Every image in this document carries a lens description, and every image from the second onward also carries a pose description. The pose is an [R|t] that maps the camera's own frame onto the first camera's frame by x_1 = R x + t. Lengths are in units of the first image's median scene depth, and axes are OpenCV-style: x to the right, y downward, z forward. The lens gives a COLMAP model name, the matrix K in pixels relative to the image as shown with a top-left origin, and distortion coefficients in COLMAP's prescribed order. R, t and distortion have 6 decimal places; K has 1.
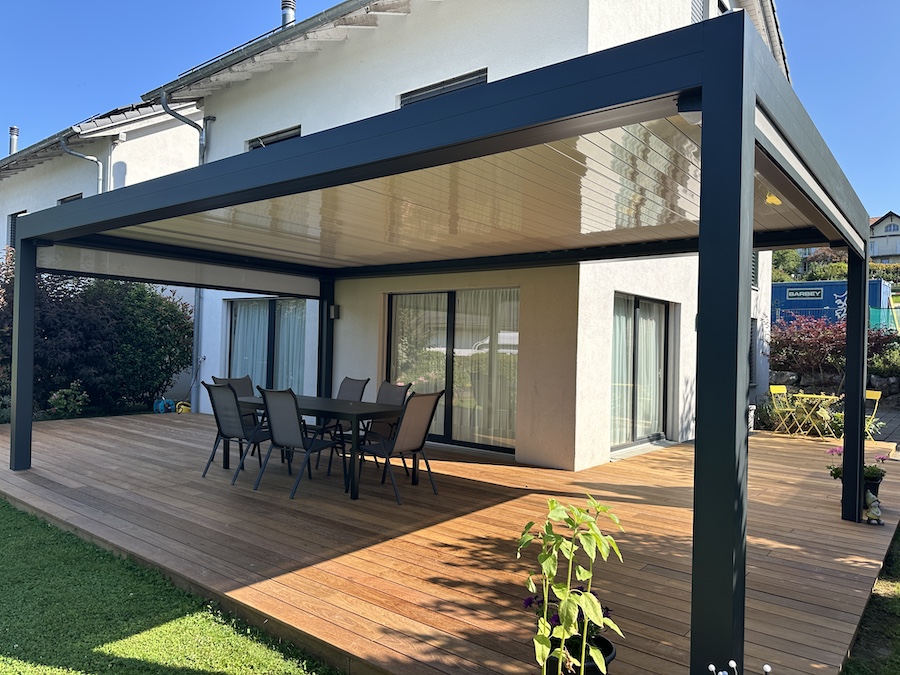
lens RADIAL K [[630.7, 0, 450.0], [0, 630.7, 337.5], [0, 0, 1]] dist [0.044077, -0.055592]
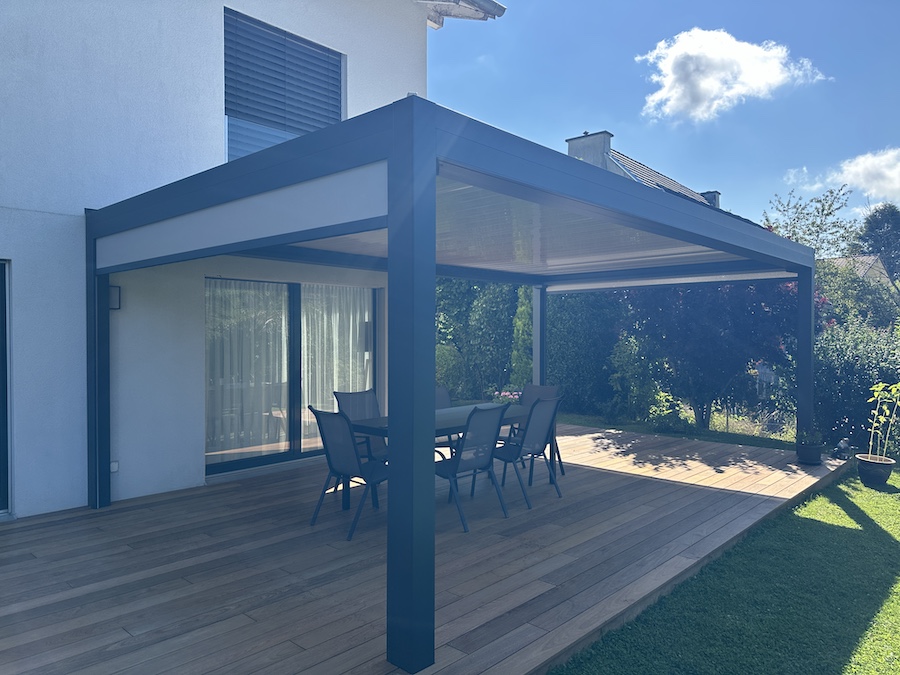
lens RADIAL K [[630.7, 0, 450.0], [0, 630.7, 337.5], [0, 0, 1]] dist [0.044077, -0.055592]
pose [[0.076934, -0.024897, 0.996725, -1.241088], [-0.008530, 0.999635, 0.025628, -0.033113], [-0.997000, -0.010474, 0.076694, 1.058225]]
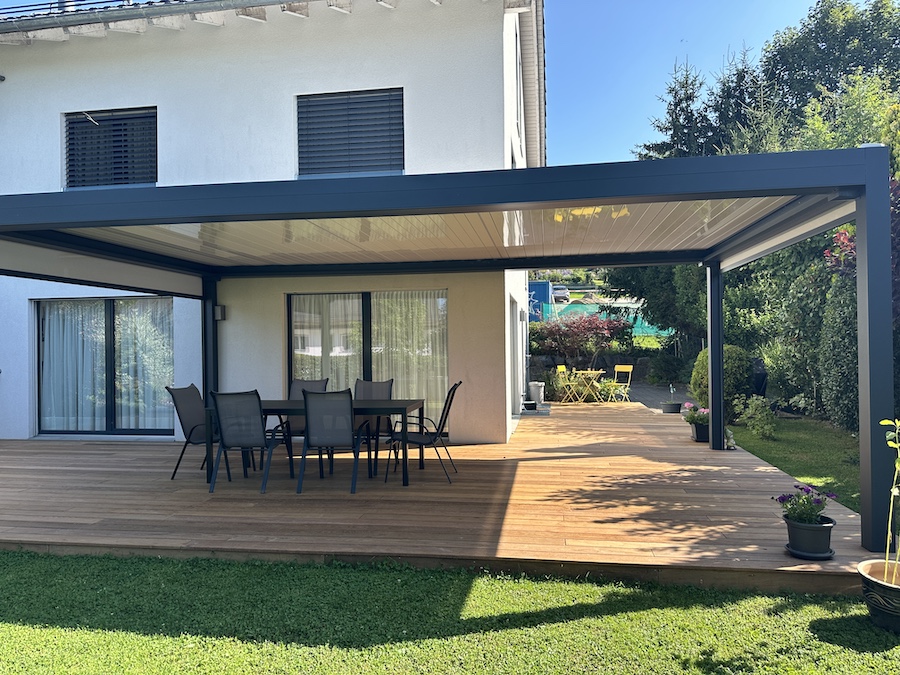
lens RADIAL K [[630.7, 0, 450.0], [0, 630.7, 337.5], [0, 0, 1]] dist [0.044077, -0.055592]
pose [[0.868944, -0.032114, 0.493868, -0.589750], [0.027616, 0.999484, 0.016402, -0.015791], [-0.494140, -0.000614, 0.869382, 0.010288]]
